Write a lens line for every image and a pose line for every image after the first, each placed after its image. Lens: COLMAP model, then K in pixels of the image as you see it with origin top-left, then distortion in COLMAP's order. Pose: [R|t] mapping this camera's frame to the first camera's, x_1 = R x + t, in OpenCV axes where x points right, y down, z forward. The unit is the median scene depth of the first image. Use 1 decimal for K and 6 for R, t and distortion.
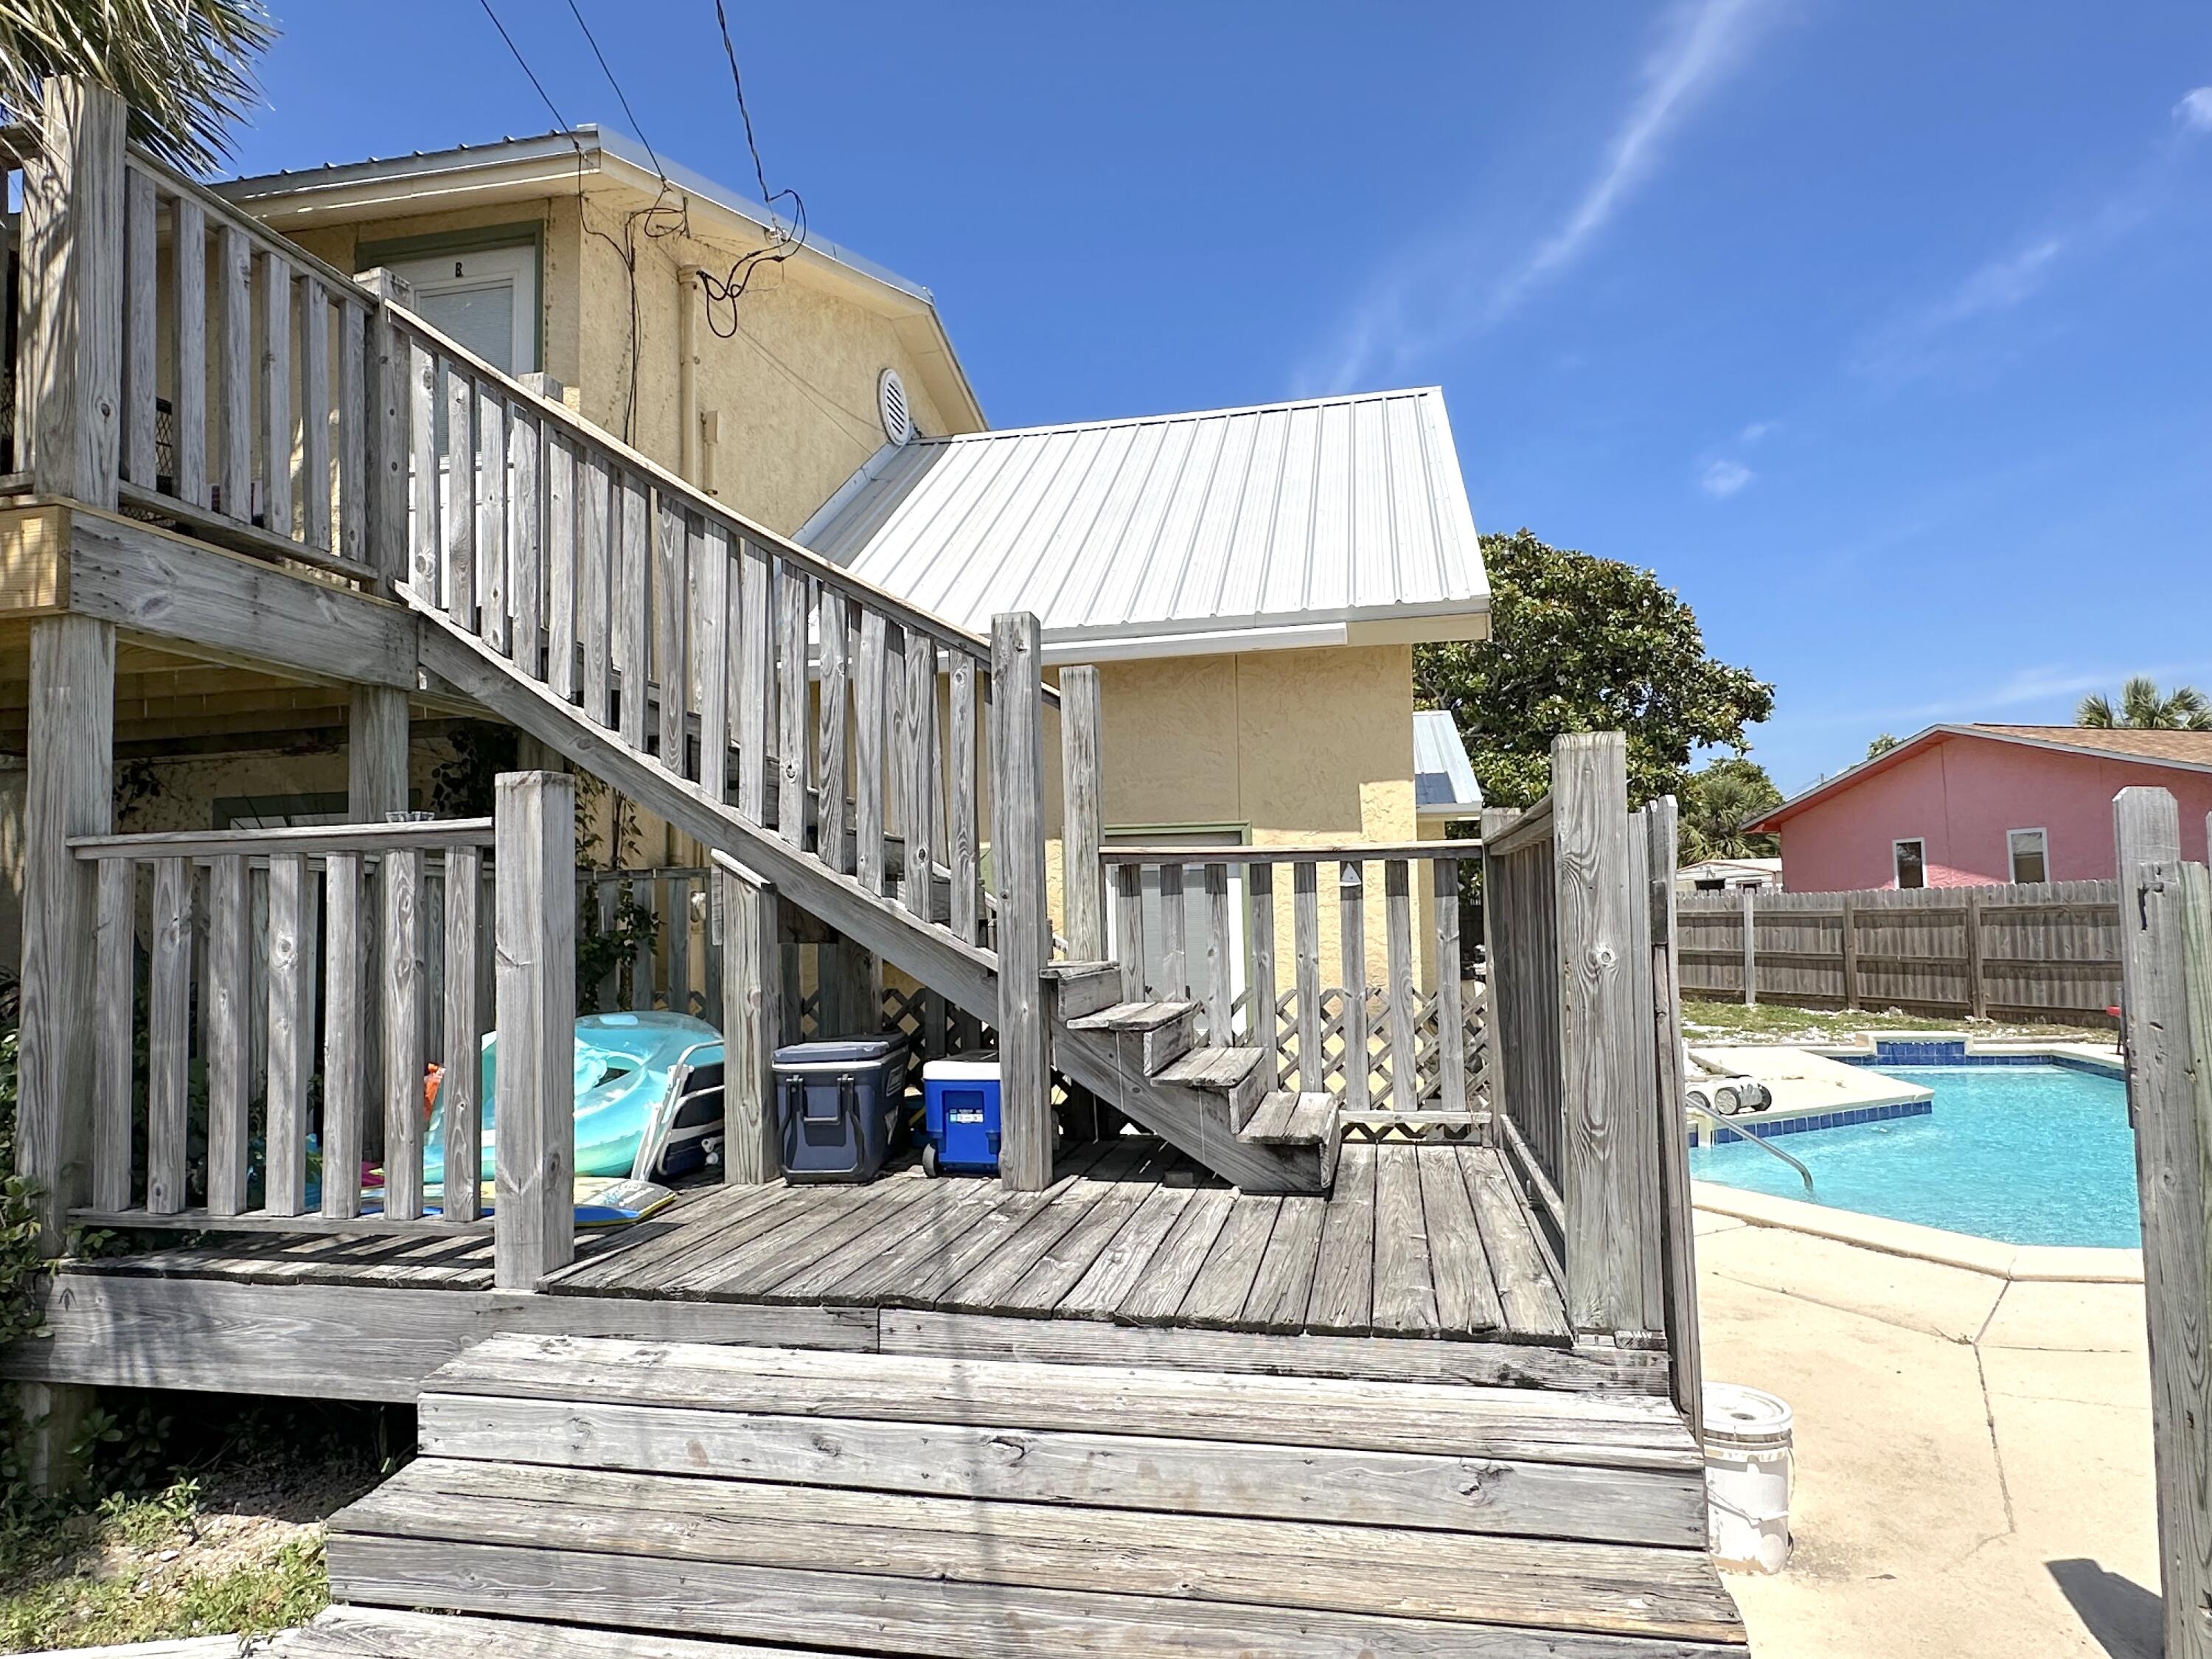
lens RADIAL K [[1338.9, 0, 1094.5], [0, 1338.9, 840.0], [0, 0, 1]] dist [0.003688, -0.001185]
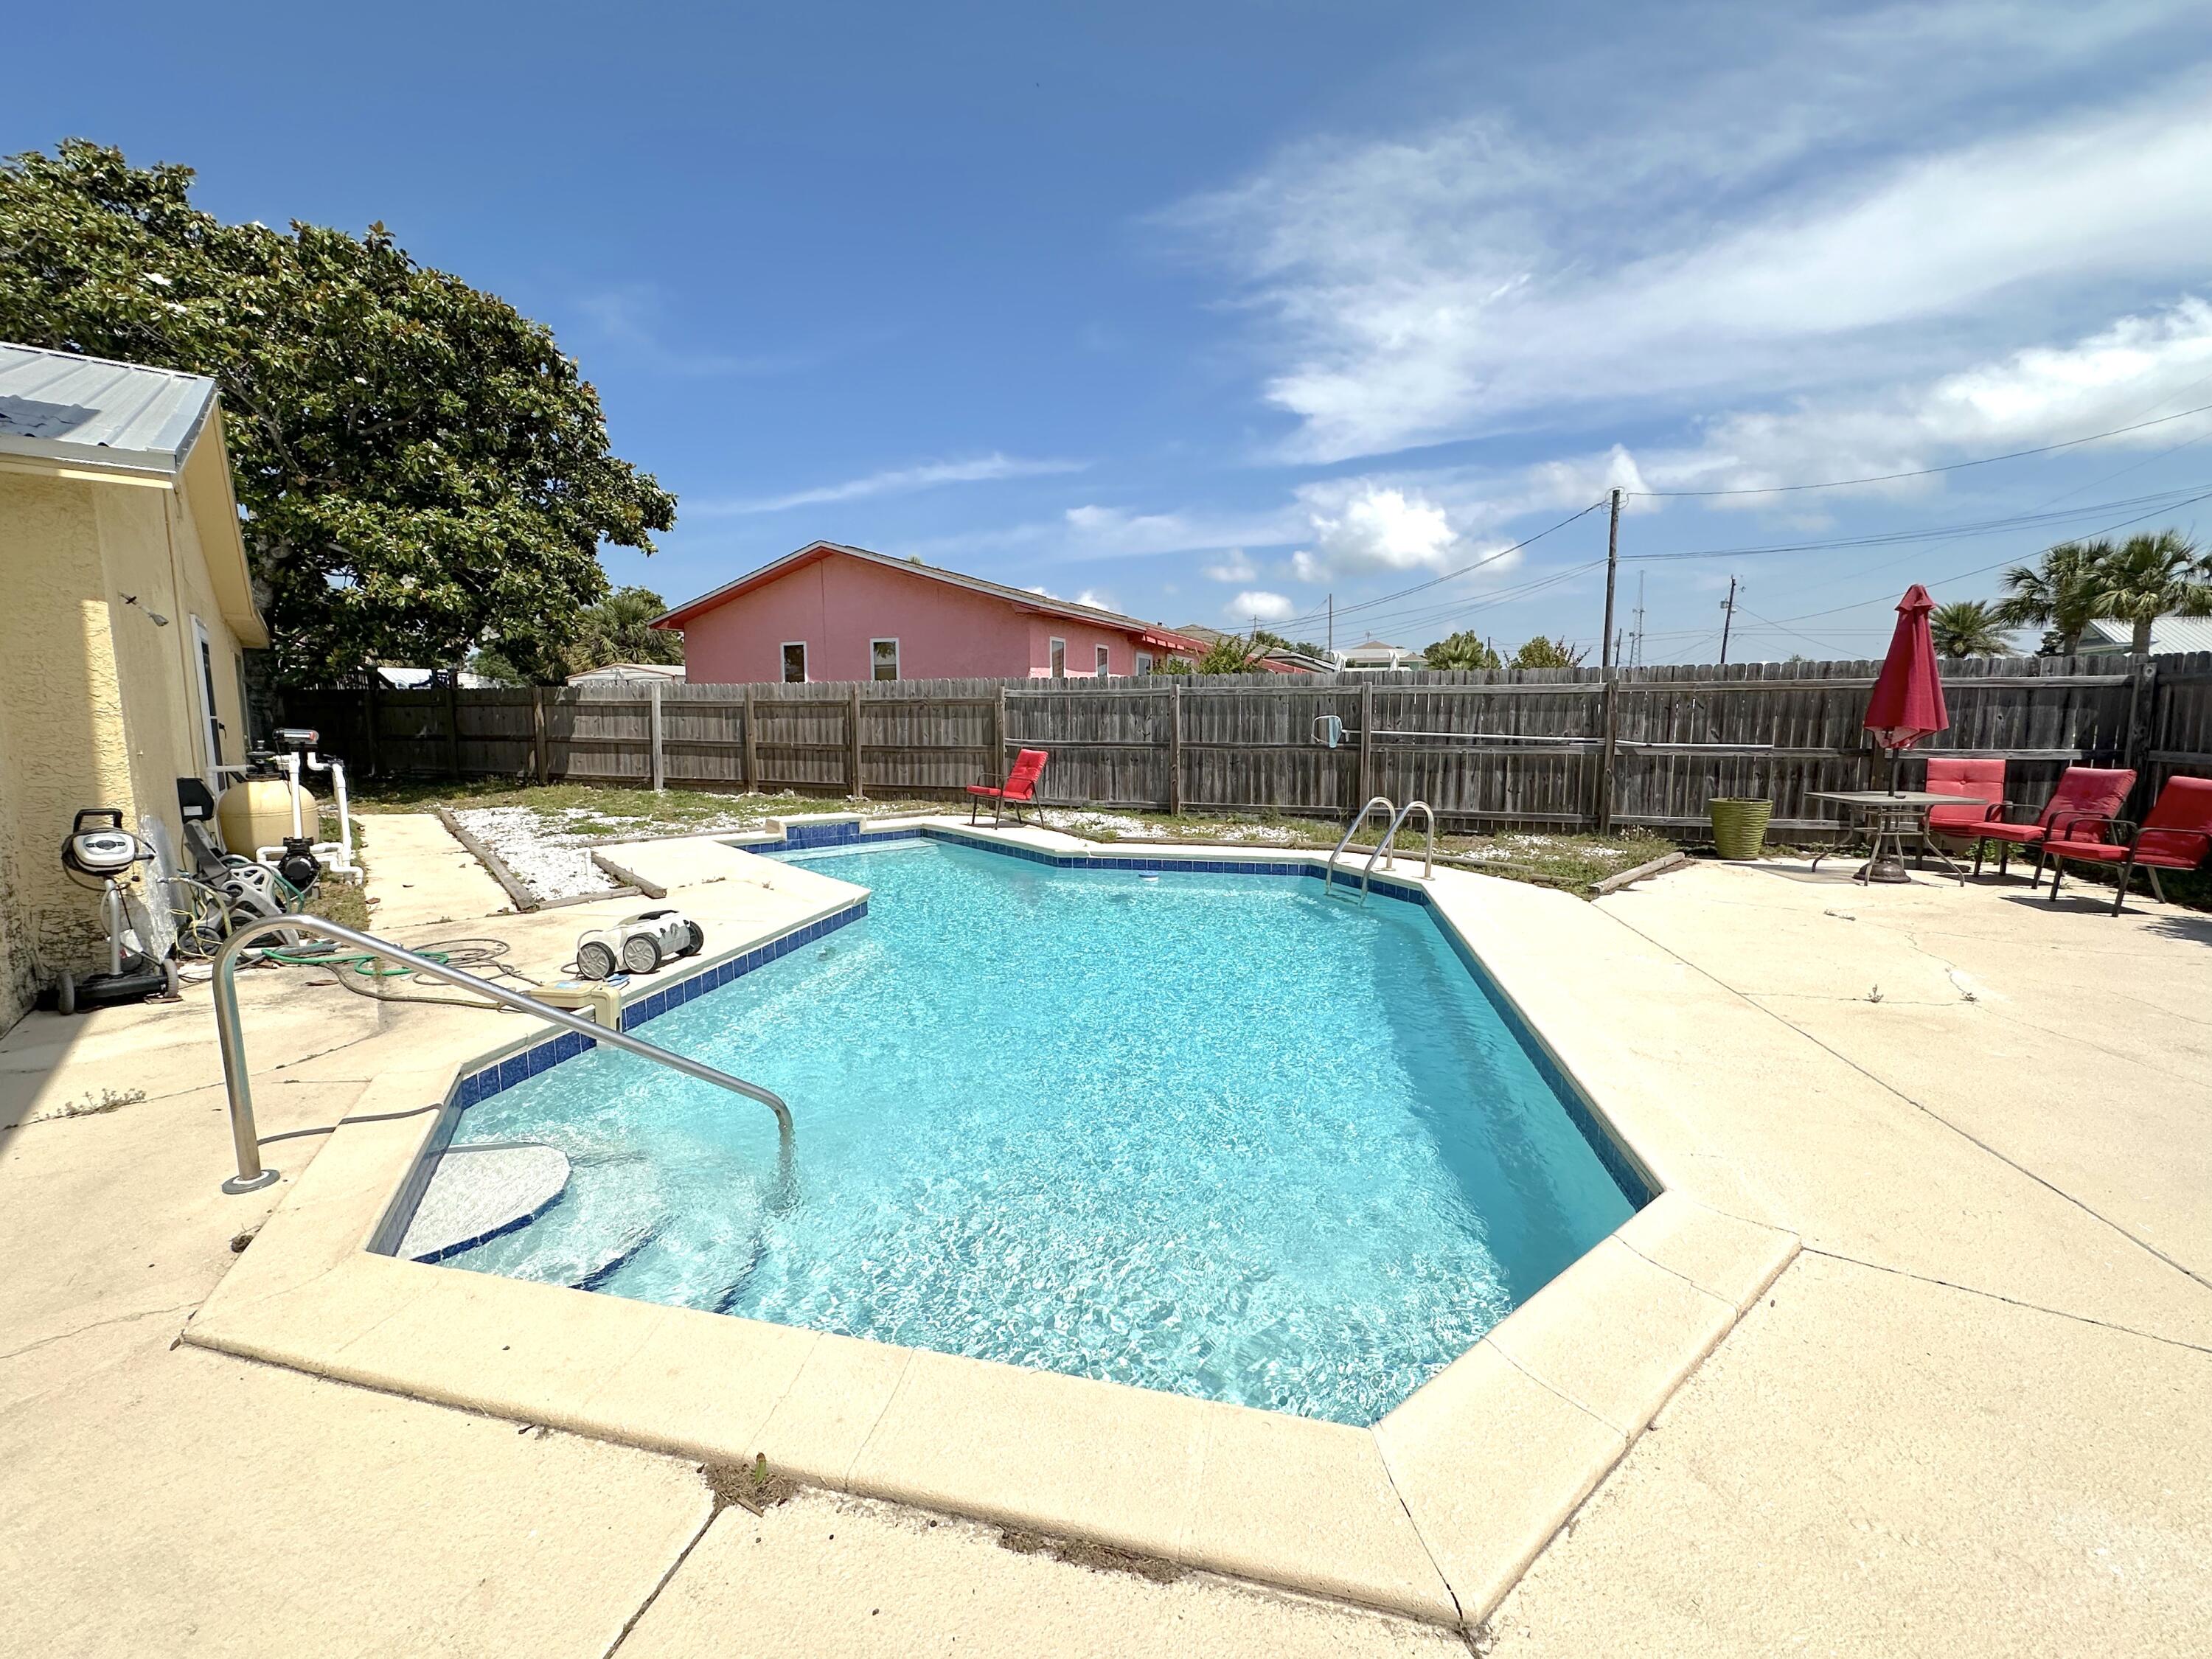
lens RADIAL K [[960.9, 0, 1121.8], [0, 960.9, 833.0], [0, 0, 1]] dist [0.001070, 0.000360]
pose [[0.615295, -0.075580, 0.784665, 0.497007], [-0.064127, 0.987295, 0.145383, 0.096300], [-0.785684, -0.139772, 0.602631, 1.065624]]
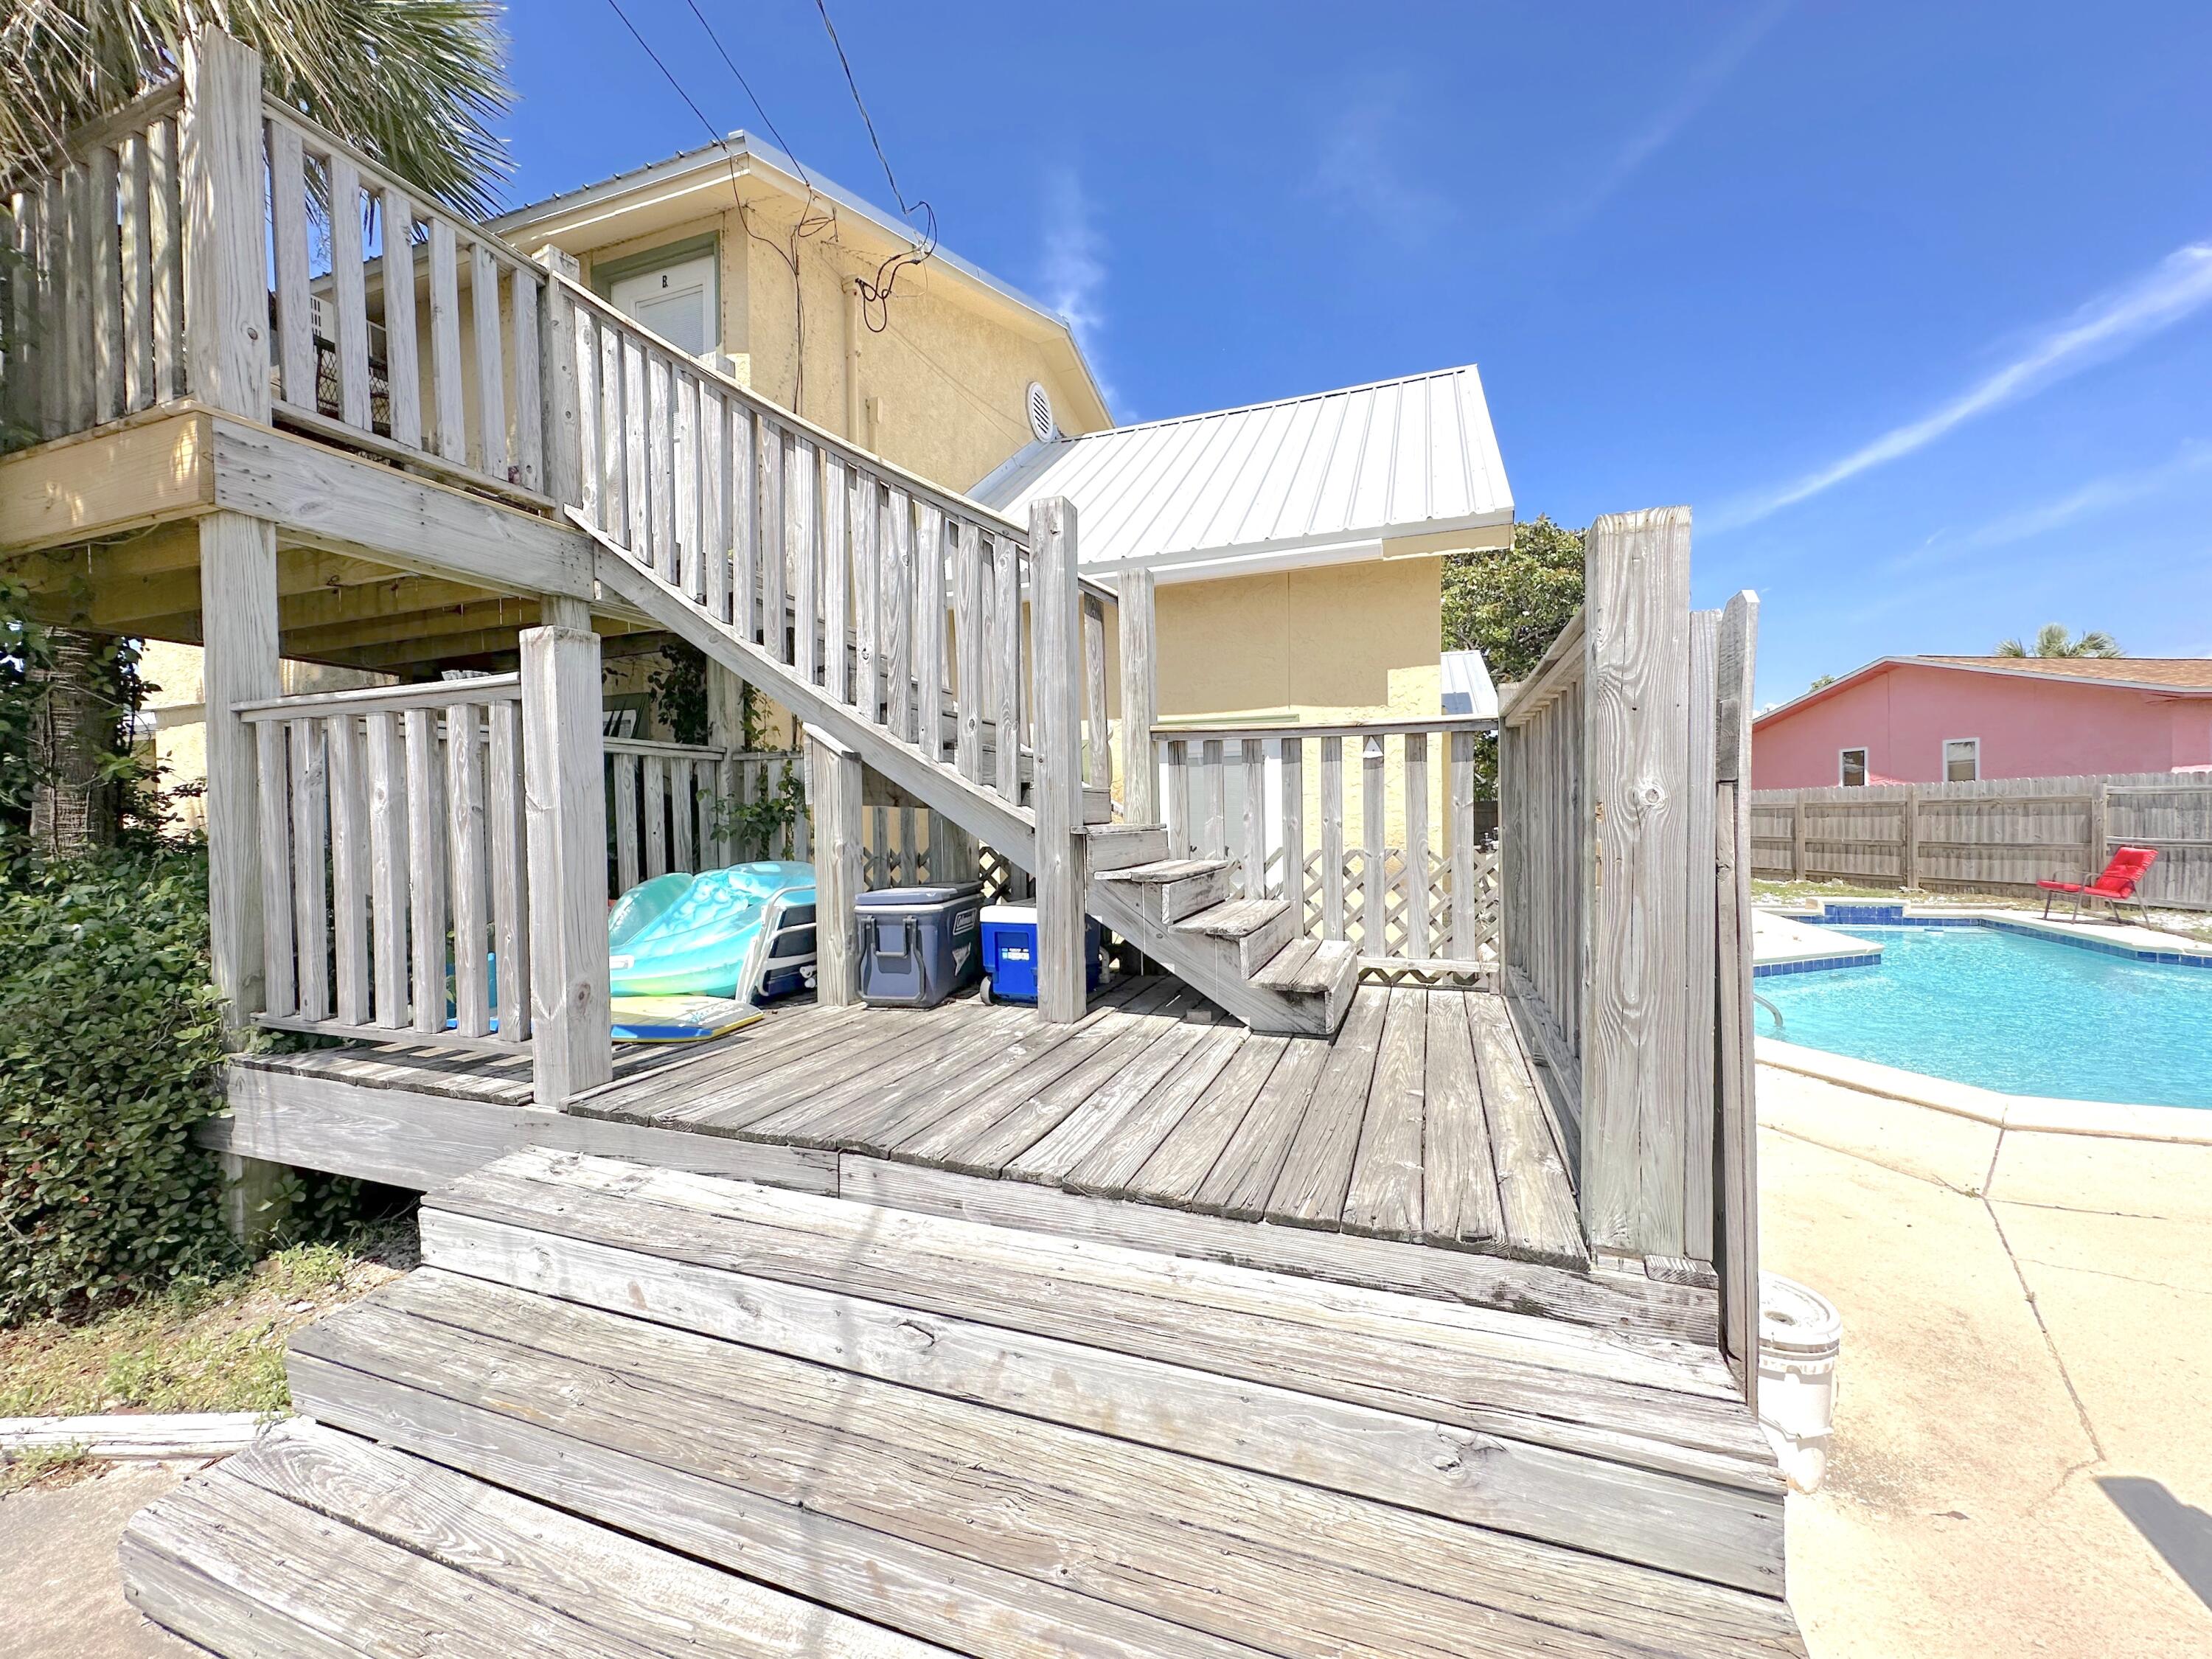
lens RADIAL K [[882.8, 0, 1101.0], [0, 882.8, 827.6], [0, 0, 1]] dist [-0.000044, -0.000215]
pose [[0.989592, 0.008052, -0.143677, 0.076580], [0.002790, 0.997172, 0.075100, 0.037685], [0.143875, -0.074719, 0.986771, 0.248819]]
